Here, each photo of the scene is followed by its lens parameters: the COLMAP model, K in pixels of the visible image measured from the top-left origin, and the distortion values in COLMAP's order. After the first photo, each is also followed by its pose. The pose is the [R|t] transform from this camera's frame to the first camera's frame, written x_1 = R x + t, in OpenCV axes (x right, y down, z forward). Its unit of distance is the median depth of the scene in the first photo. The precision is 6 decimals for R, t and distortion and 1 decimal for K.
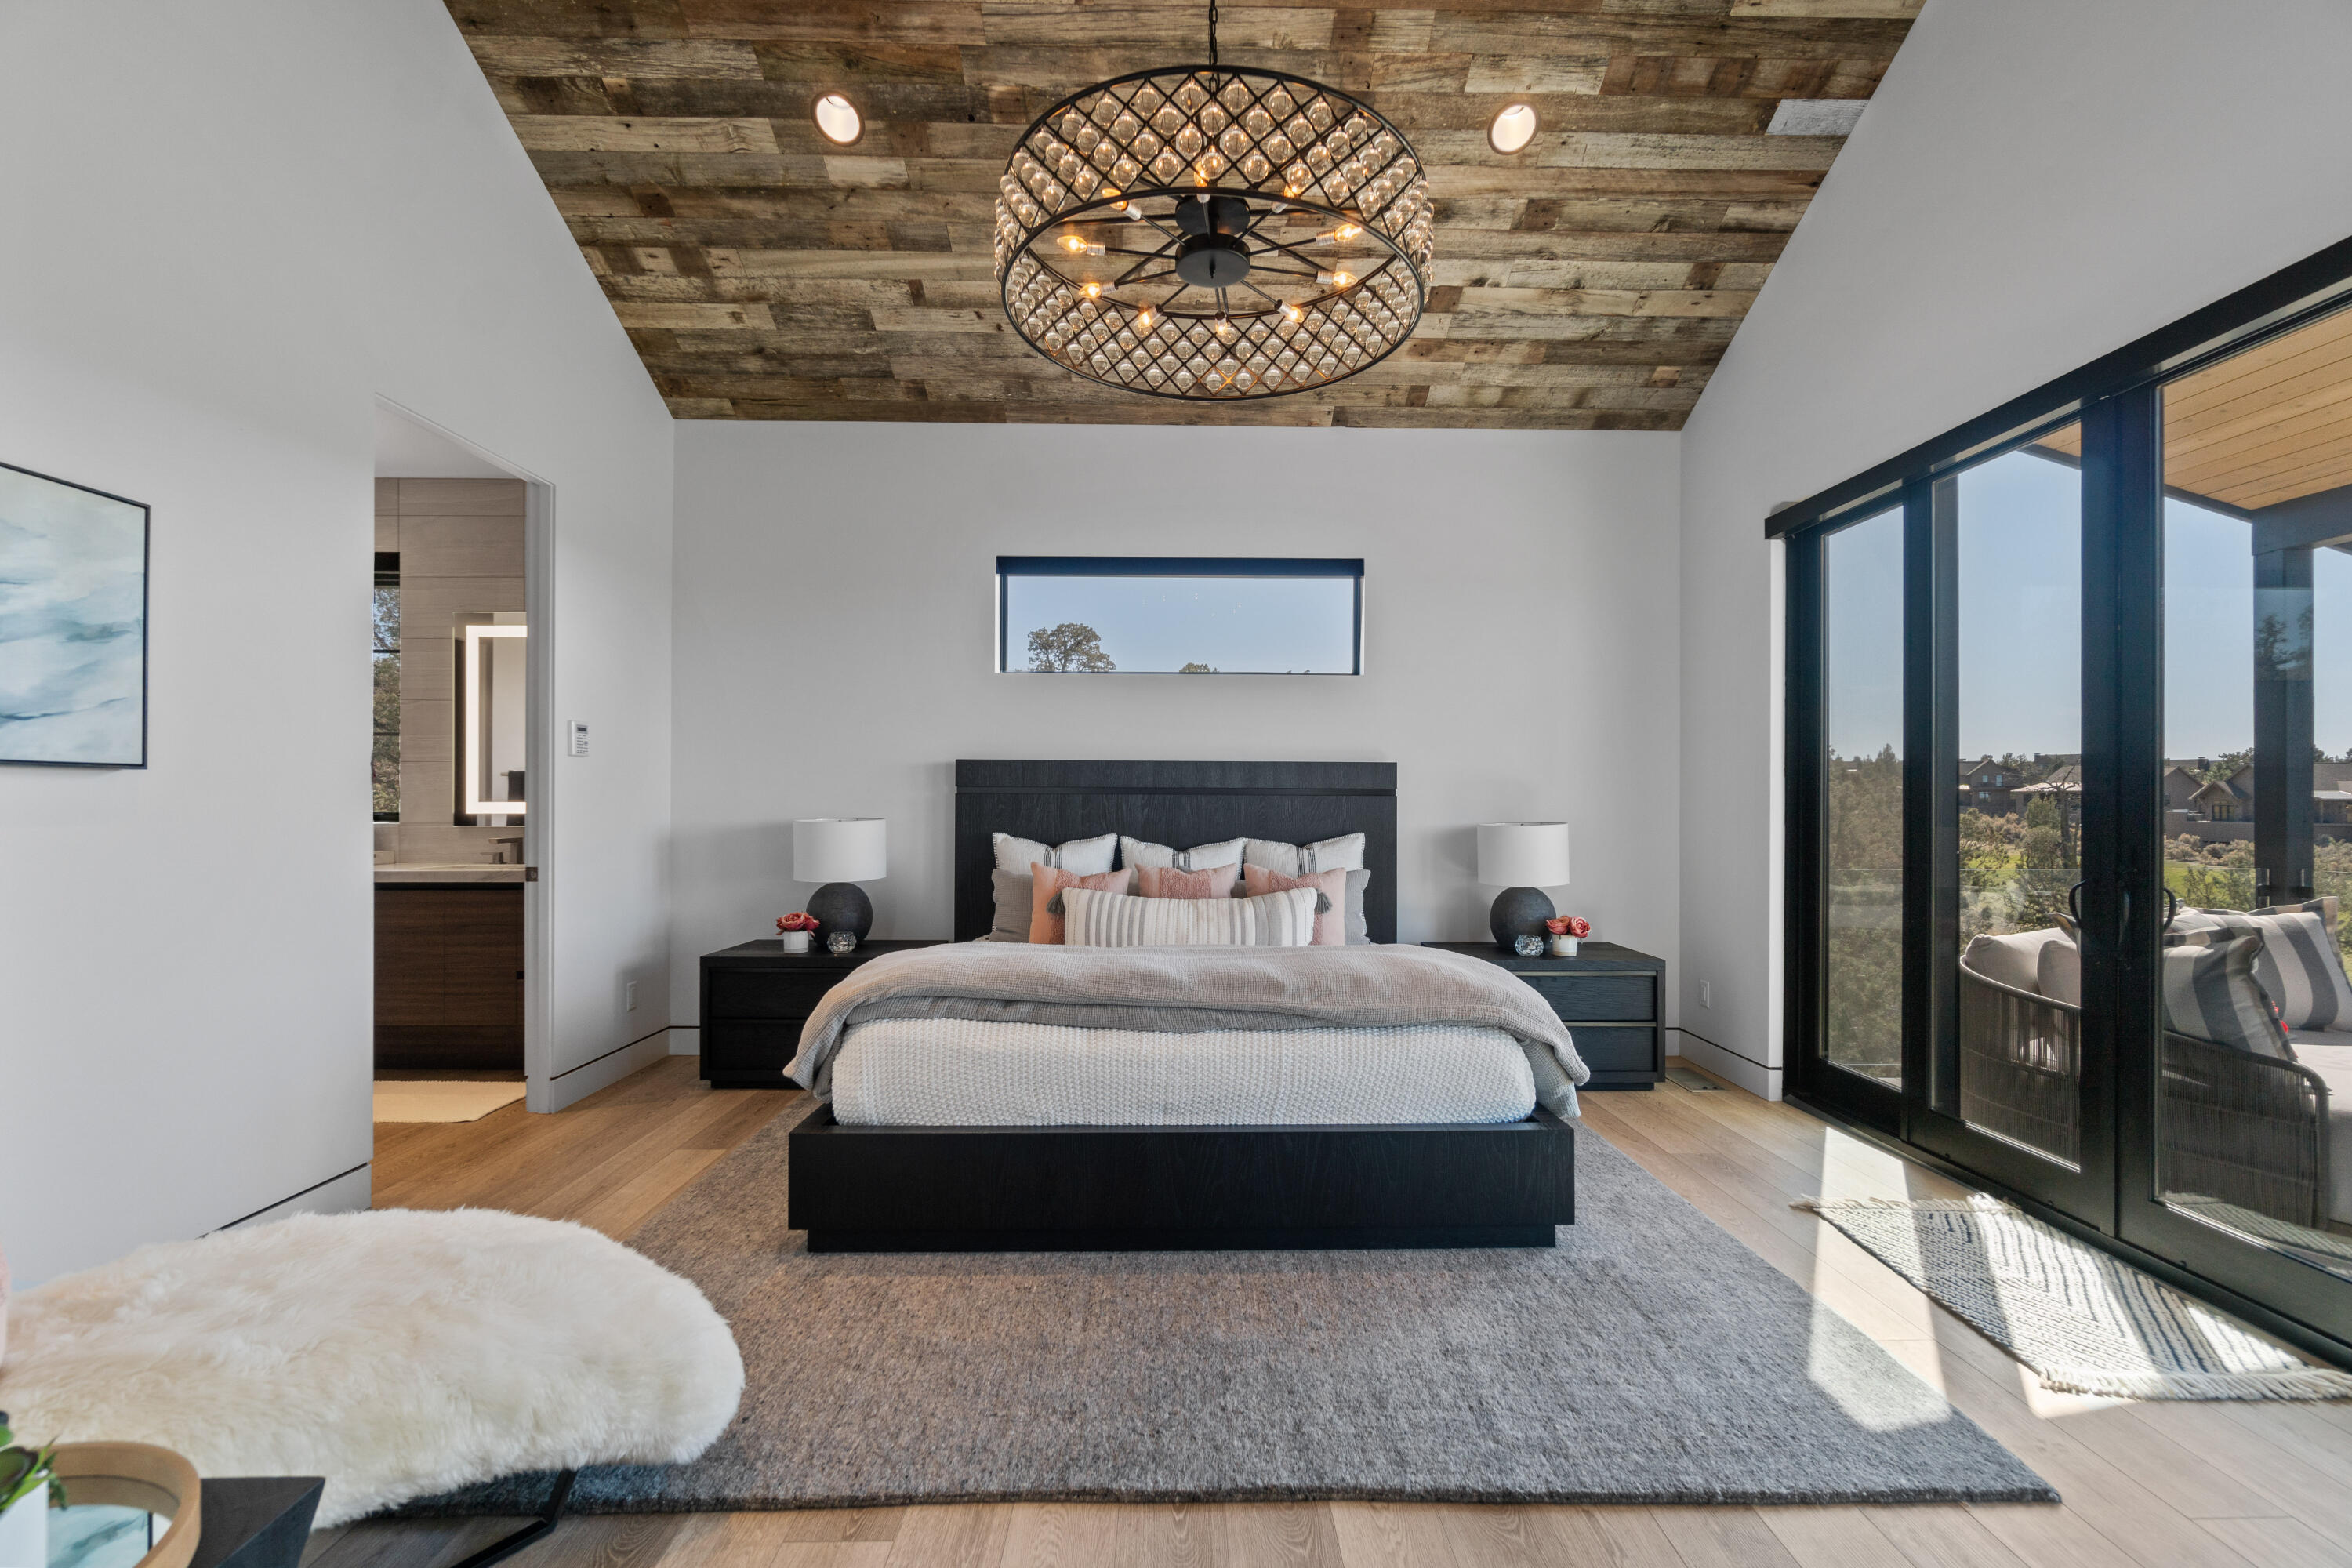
lens RADIAL K [[1021.6, 0, 1174.4], [0, 1021.6, 792.0], [0, 0, 1]] dist [-0.001385, -0.000072]
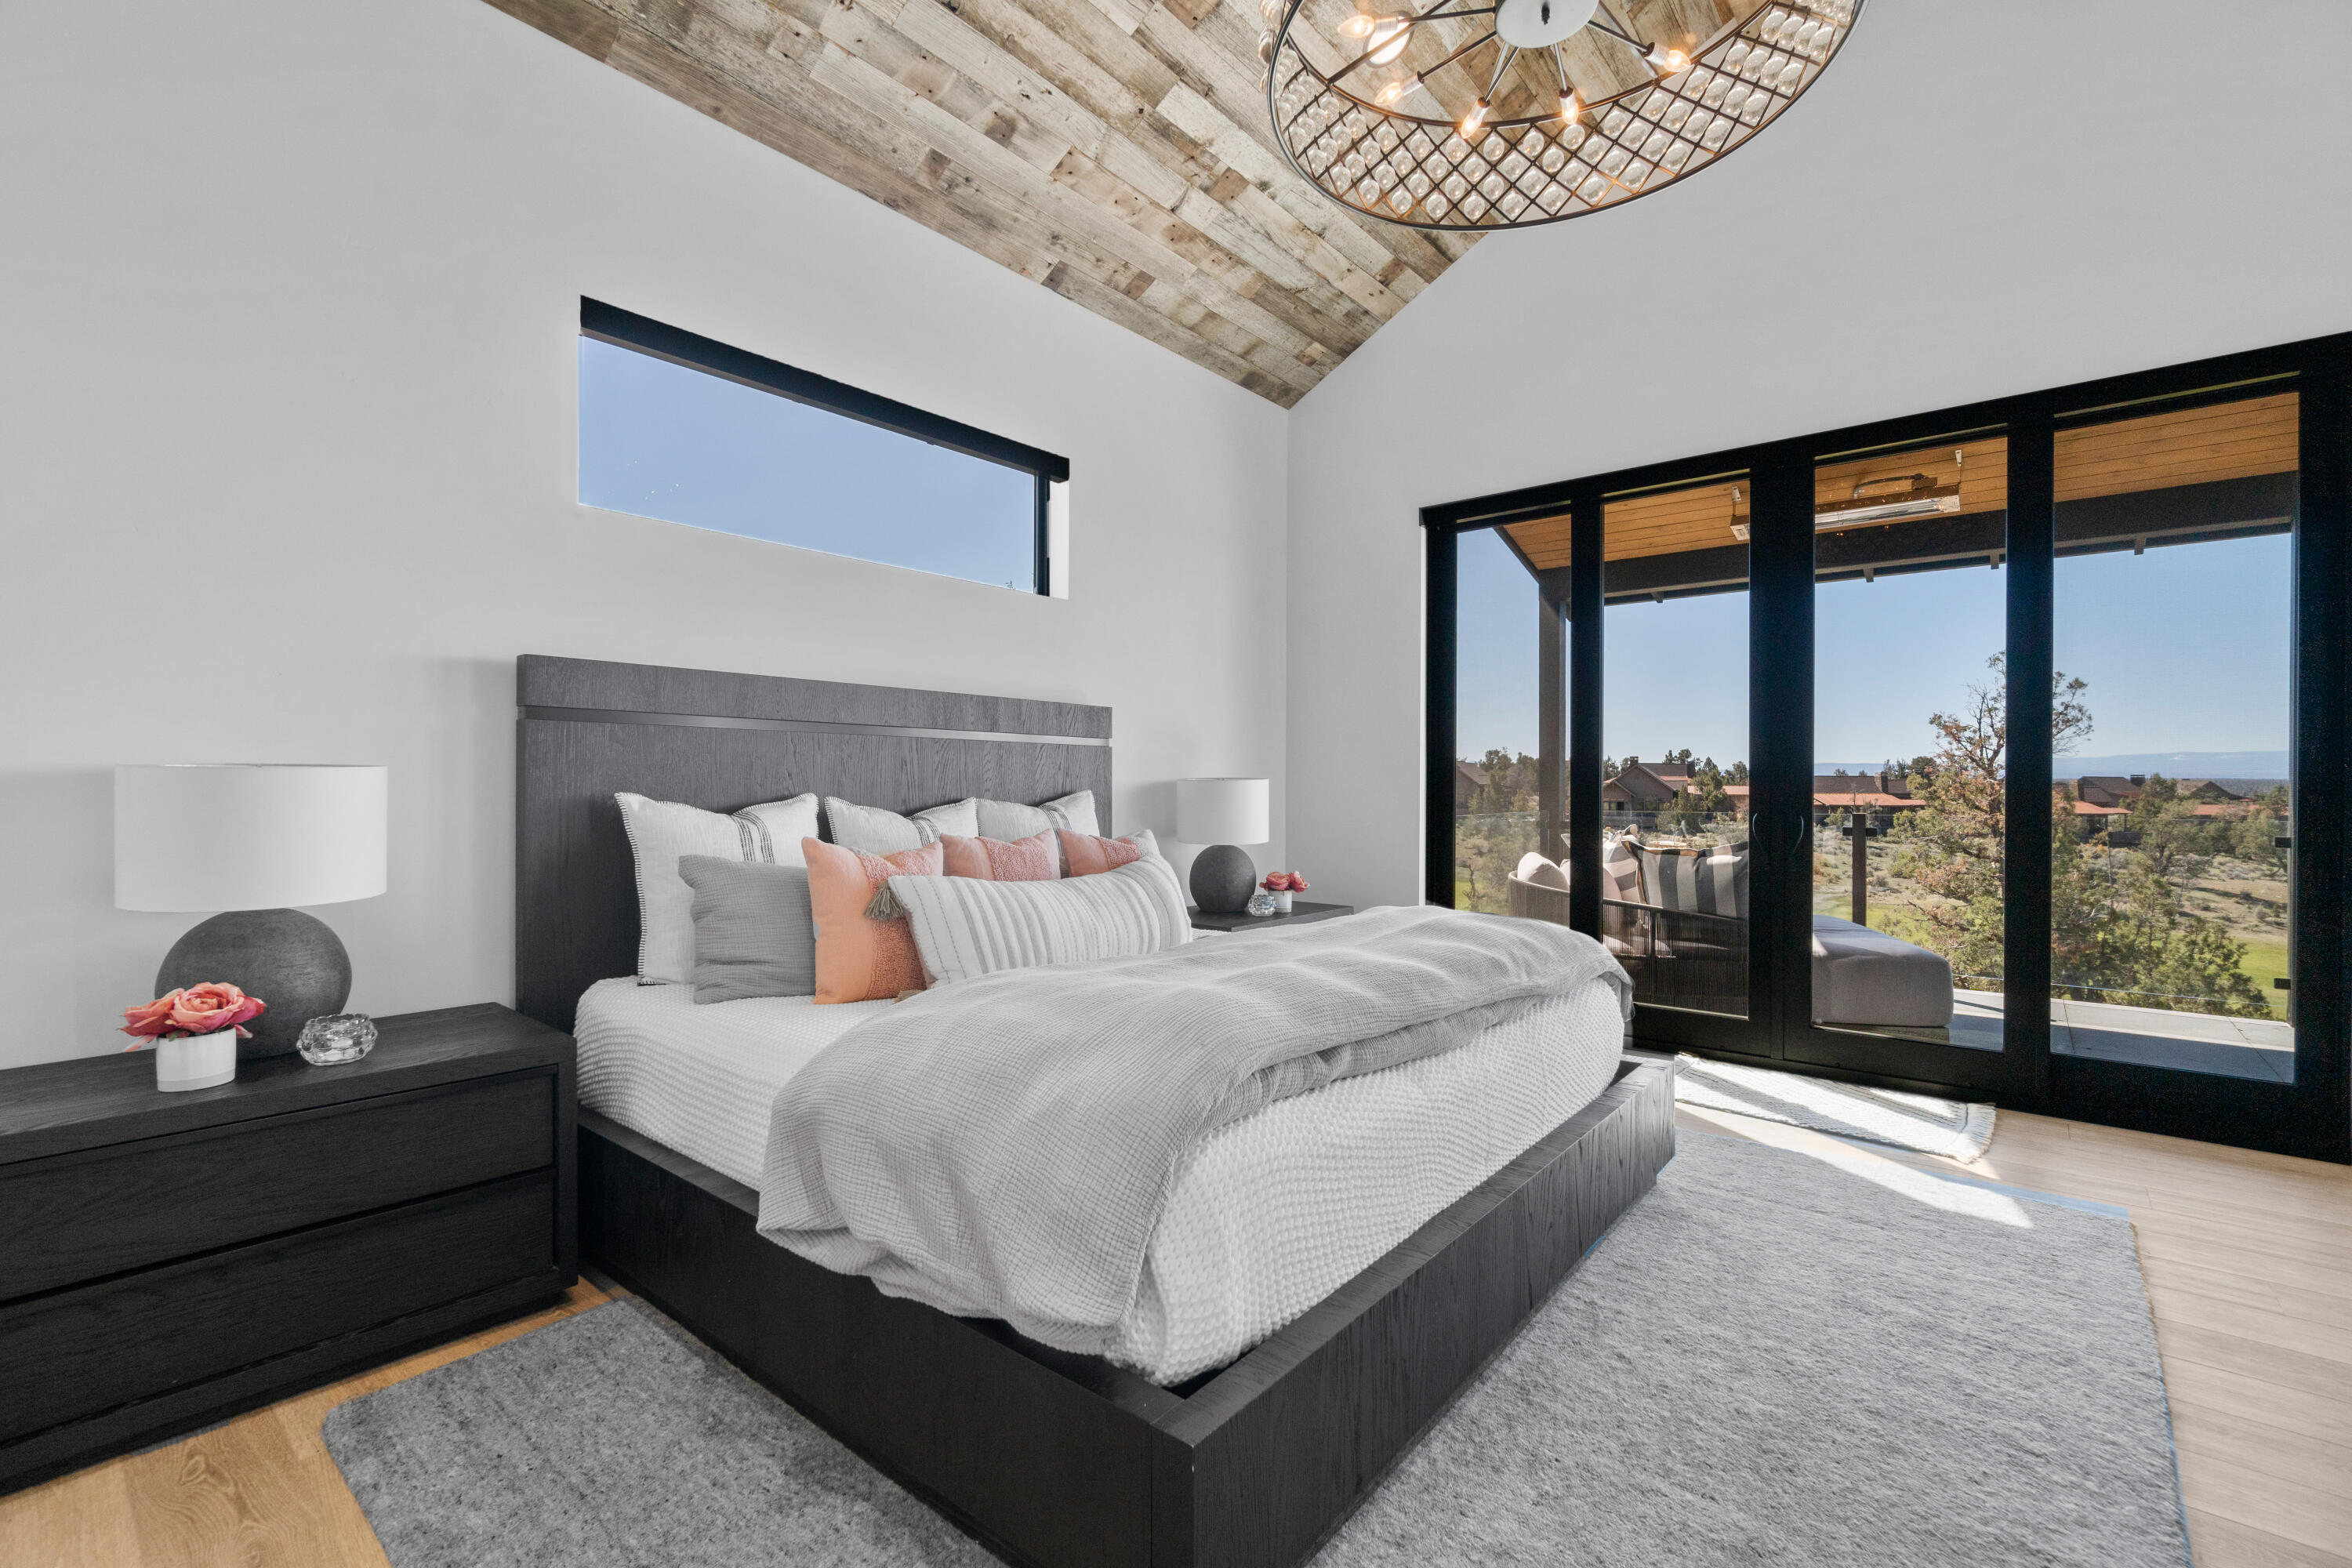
lens RADIAL K [[1021.6, 0, 1173.7], [0, 1021.6, 786.9], [0, 0, 1]] dist [-0.001385, -0.000072]
pose [[0.651431, -0.002057, 0.758705, -0.420149], [-0.011382, 0.999857, 0.012484, 0.027646], [-0.758622, -0.016768, 0.651315, 0.425585]]
